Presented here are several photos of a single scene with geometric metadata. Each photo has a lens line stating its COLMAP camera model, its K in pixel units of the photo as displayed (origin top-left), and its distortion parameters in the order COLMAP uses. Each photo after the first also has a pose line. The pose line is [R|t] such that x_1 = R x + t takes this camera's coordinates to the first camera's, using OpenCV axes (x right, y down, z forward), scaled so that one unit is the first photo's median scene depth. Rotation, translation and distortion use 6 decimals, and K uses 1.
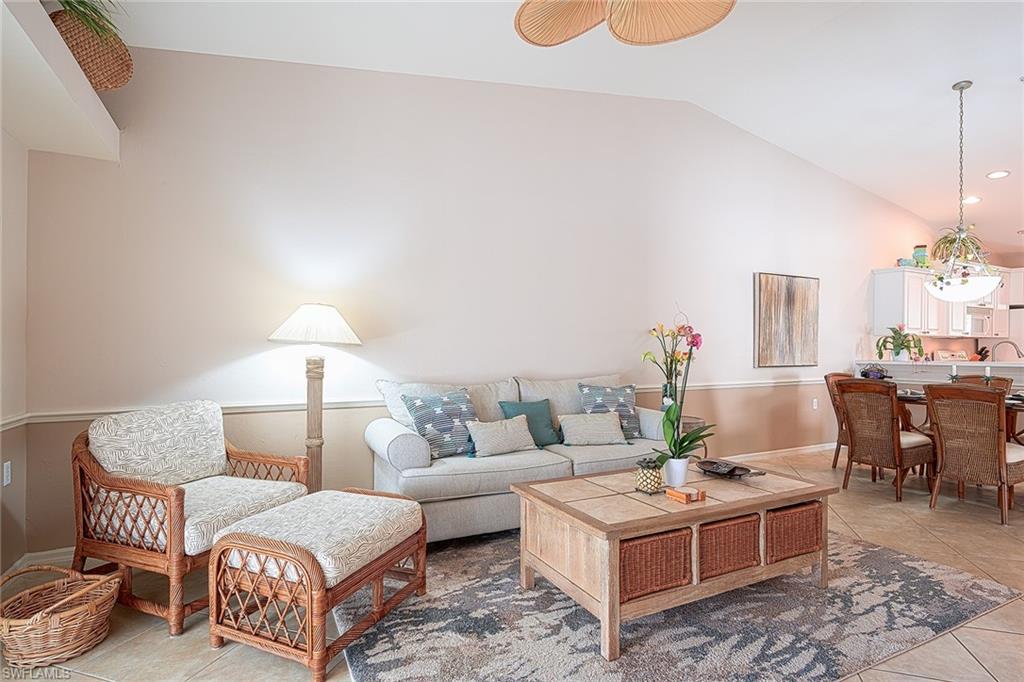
lens RADIAL K [[511.9, 0, 513.6], [0, 511.9, 353.2], [0, 0, 1]] dist [0.000815, 0.000086]
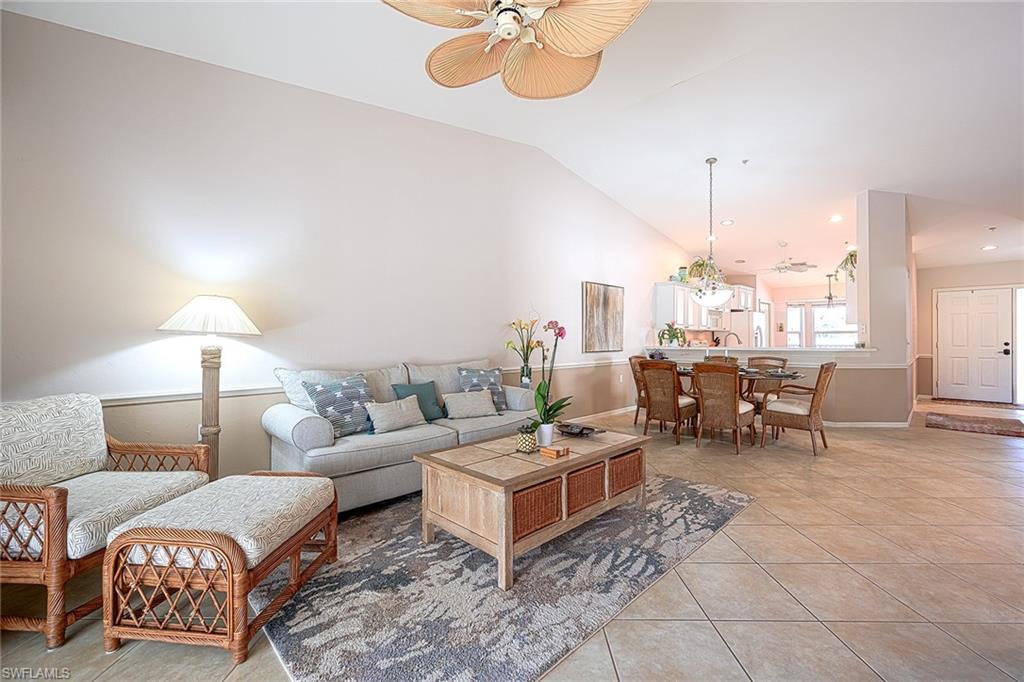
lens RADIAL K [[422.0, 0, 512.0], [0, 422.0, 341.0], [0, 0, 1]] dist [0.000288, 0.000302]
pose [[0.954254, -0.003488, 0.298976, -0.081566], [0.004568, 0.999985, -0.002914, 0.000382], [-0.298961, 0.004146, 0.954256, 0.015455]]
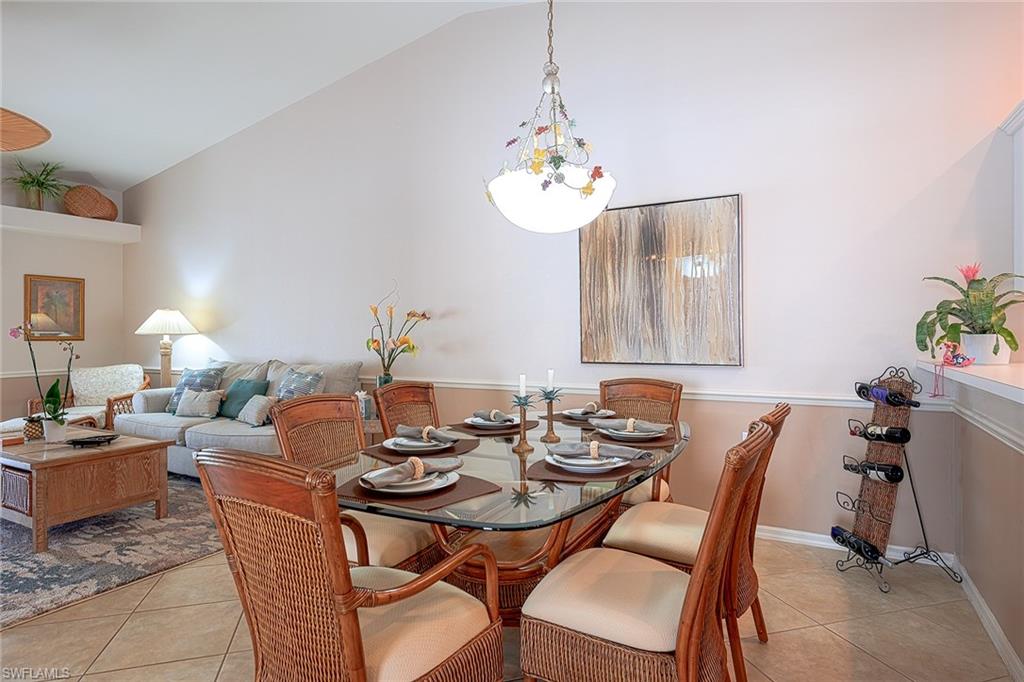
lens RADIAL K [[560.4, 0, 512.0], [0, 560.4, 341.0], [0, 0, 1]] dist [-0.001091, -0.000147]
pose [[0.555284, 0.005091, -0.831645, 2.425447], [-0.001435, 0.999986, 0.005164, -0.008199], [0.831659, -0.001674, 0.555284, 1.318536]]
